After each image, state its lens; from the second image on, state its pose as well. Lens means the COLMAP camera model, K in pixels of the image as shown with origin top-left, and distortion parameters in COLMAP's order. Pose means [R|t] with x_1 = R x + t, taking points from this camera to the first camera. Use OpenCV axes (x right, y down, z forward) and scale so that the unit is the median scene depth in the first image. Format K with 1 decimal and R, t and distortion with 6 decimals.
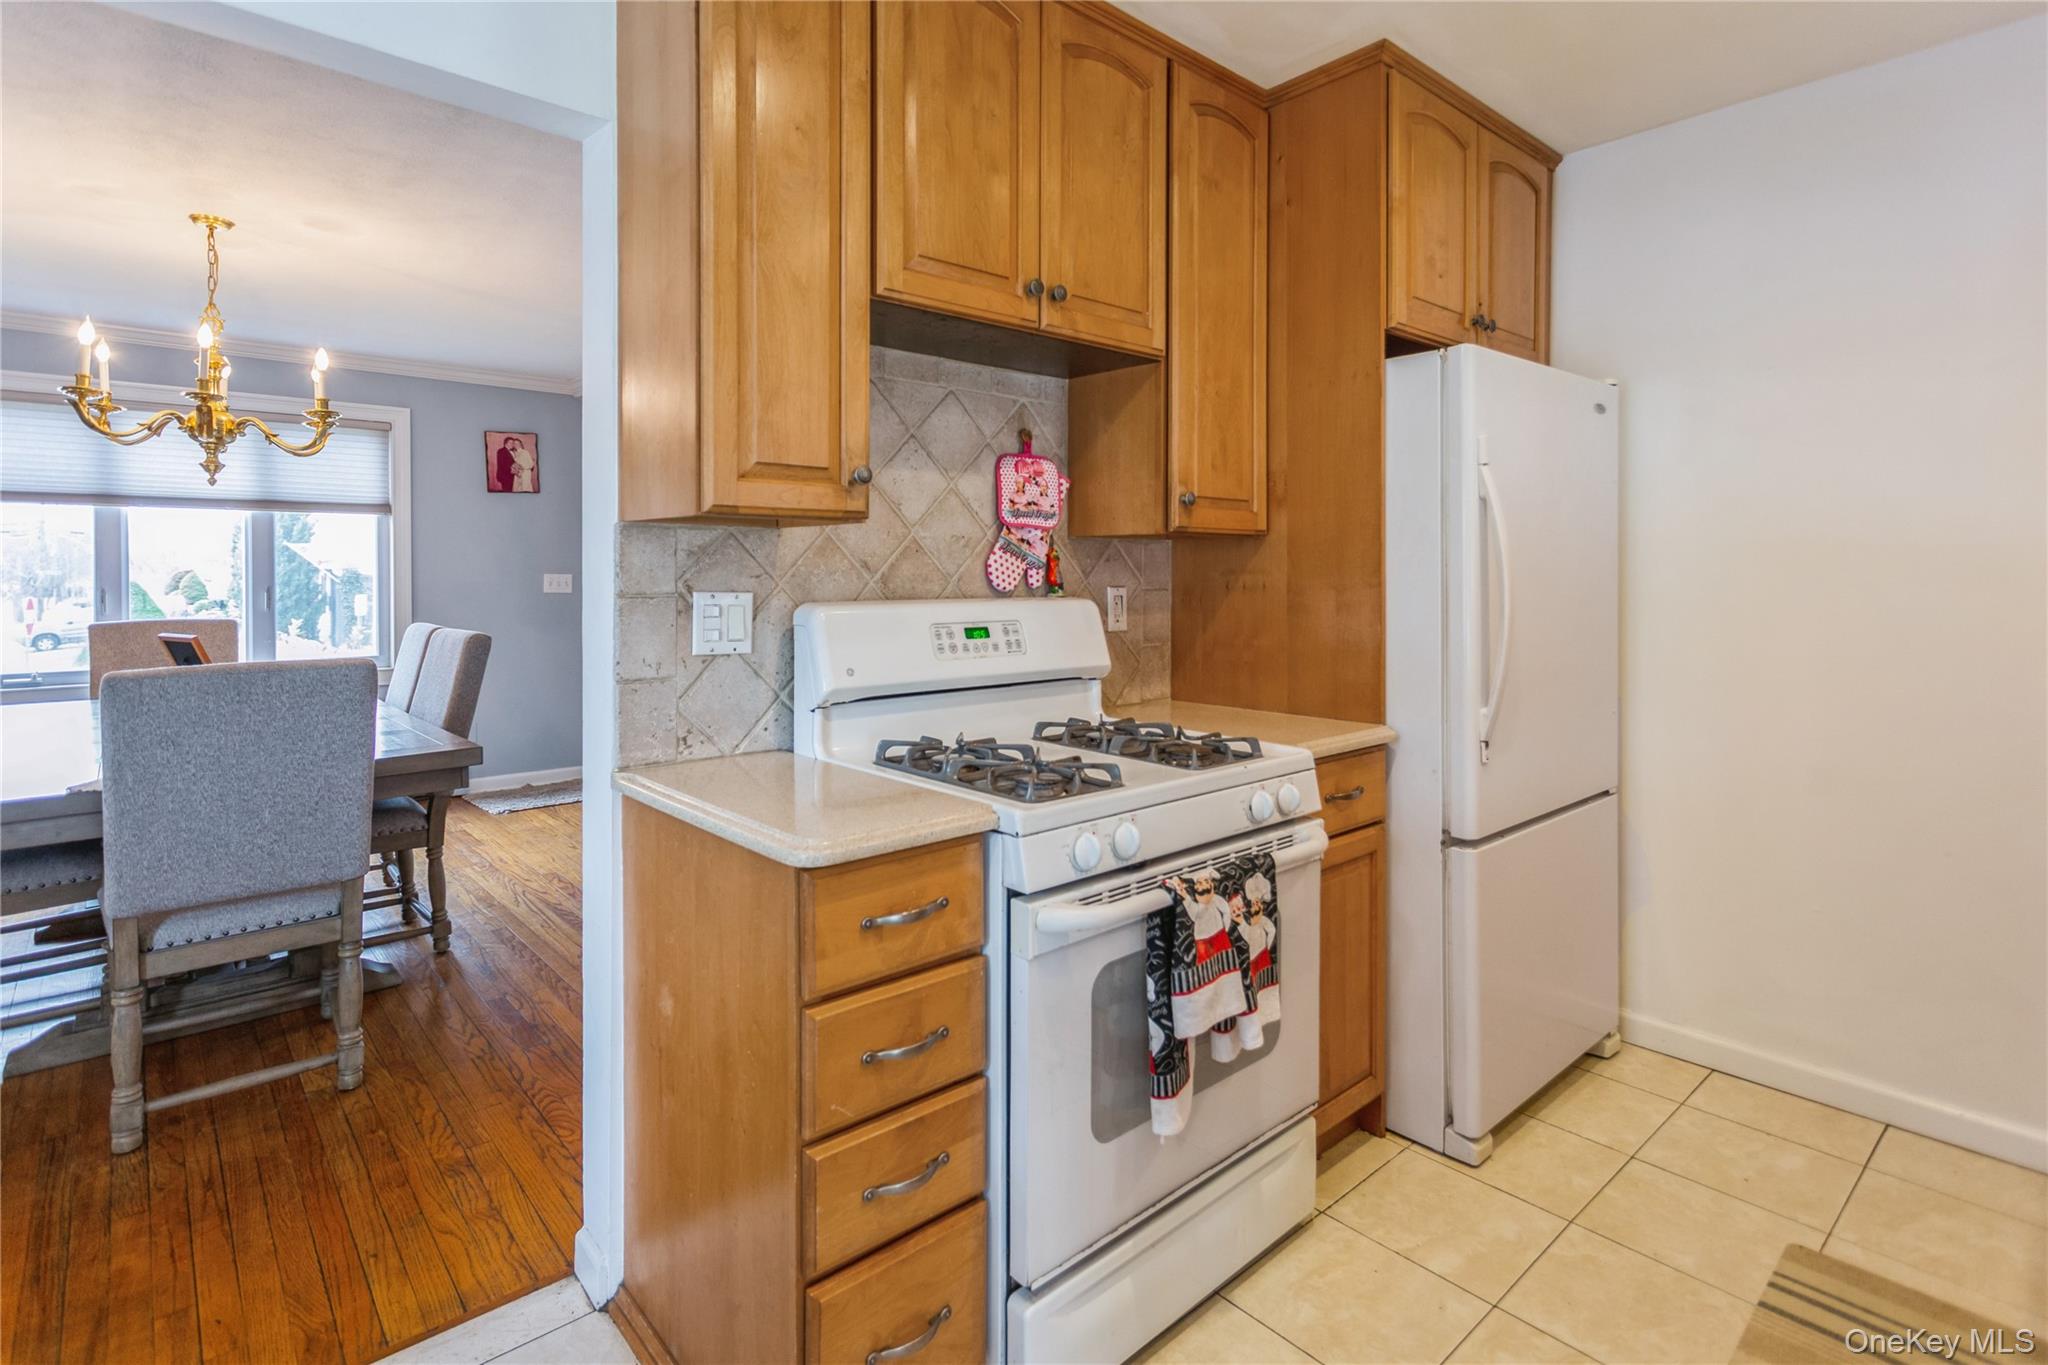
lens RADIAL K [[1022.6, 0, 1020.8], [0, 1022.6, 573.0], [0, 0, 1]] dist [0.004064, 0.000986]
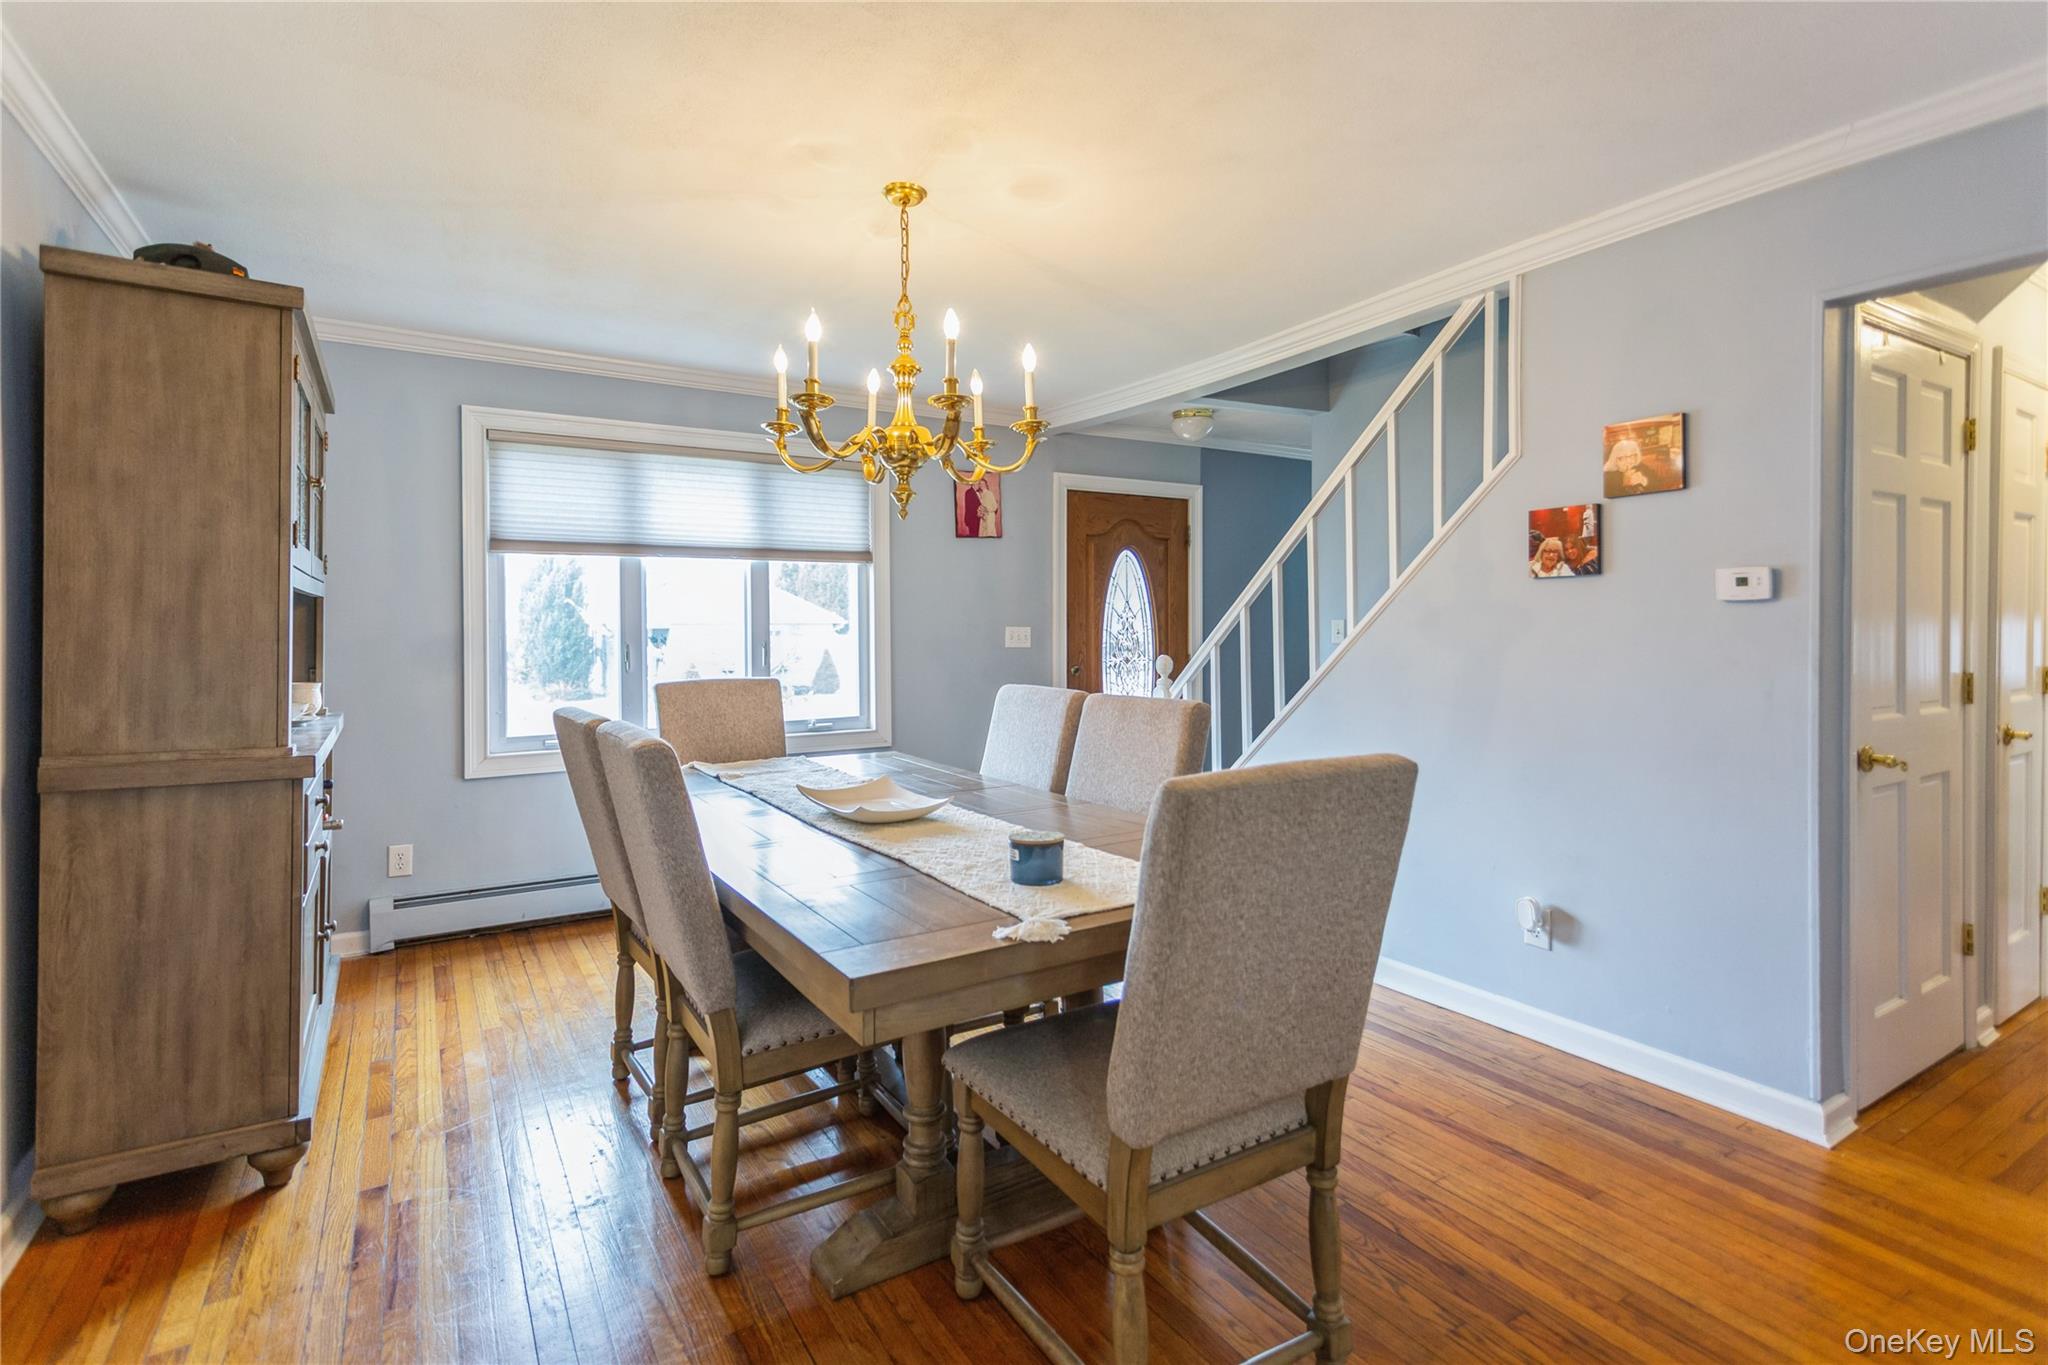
lens RADIAL K [[998.6, 0, 1020.9], [0, 998.6, 627.6], [0, 0, 1]] dist [0.009219, 0.001230]
pose [[0.984083, -0.004157, -0.177663, -0.378651], [0.004734, 0.999985, 0.002825, -0.000436], [0.177649, -0.003621, 0.984087, 0.159735]]
